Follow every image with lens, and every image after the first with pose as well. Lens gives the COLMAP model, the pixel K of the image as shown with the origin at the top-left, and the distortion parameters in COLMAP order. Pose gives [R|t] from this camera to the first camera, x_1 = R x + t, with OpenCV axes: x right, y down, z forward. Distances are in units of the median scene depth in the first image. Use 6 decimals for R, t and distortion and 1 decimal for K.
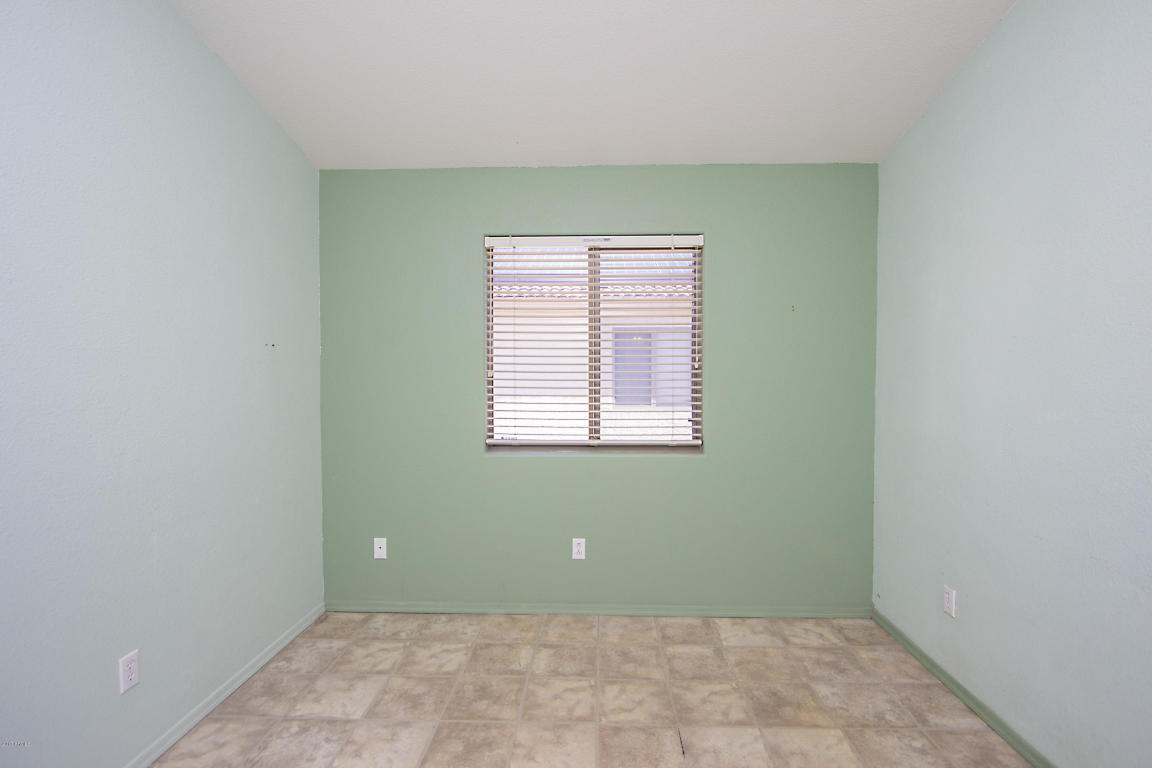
lens RADIAL K [[544.0, 0, 591.9], [0, 544.0, 373.0], [0, 0, 1]] dist [-0.007977, 0.000163]
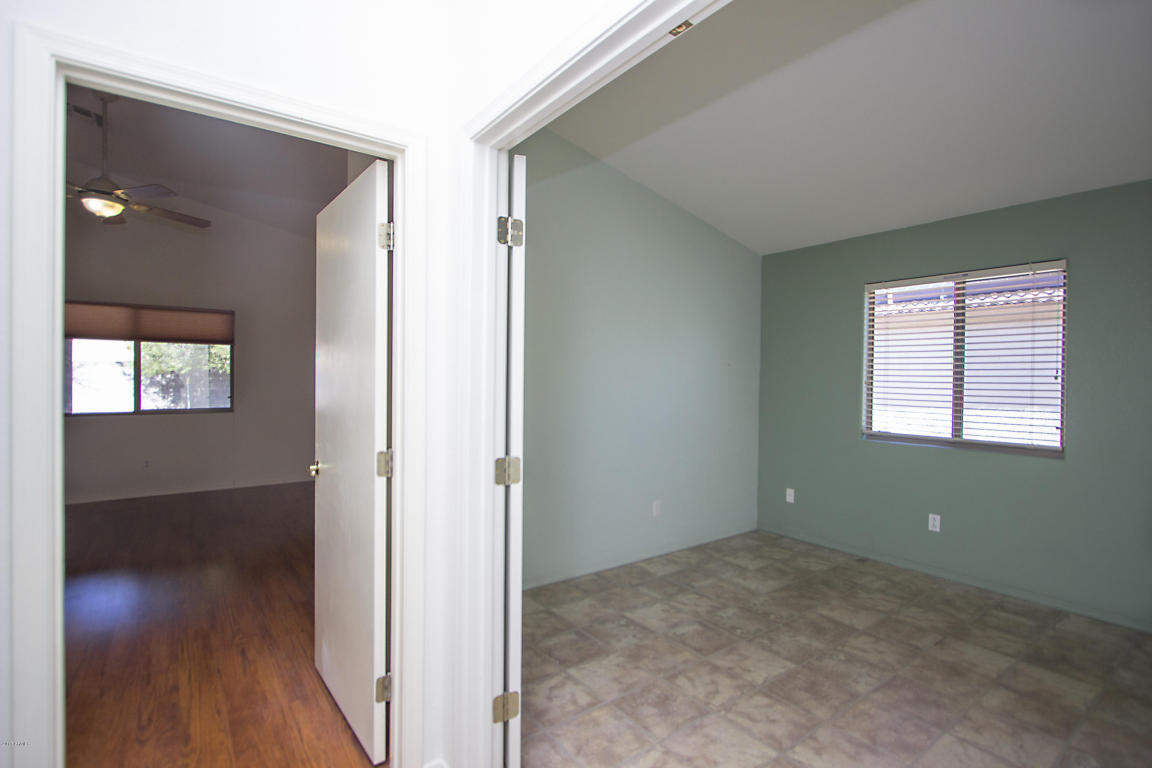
lens RADIAL K [[544.0, 0, 573.4], [0, 544.0, 386.2], [0, 0, 1]] dist [-0.007977, 0.000163]
pose [[0.610769, 0.023221, -0.791468, 0.553918], [-0.013312, 0.999730, 0.019059, -0.003676], [0.791697, -0.001105, 0.610913, -0.514432]]
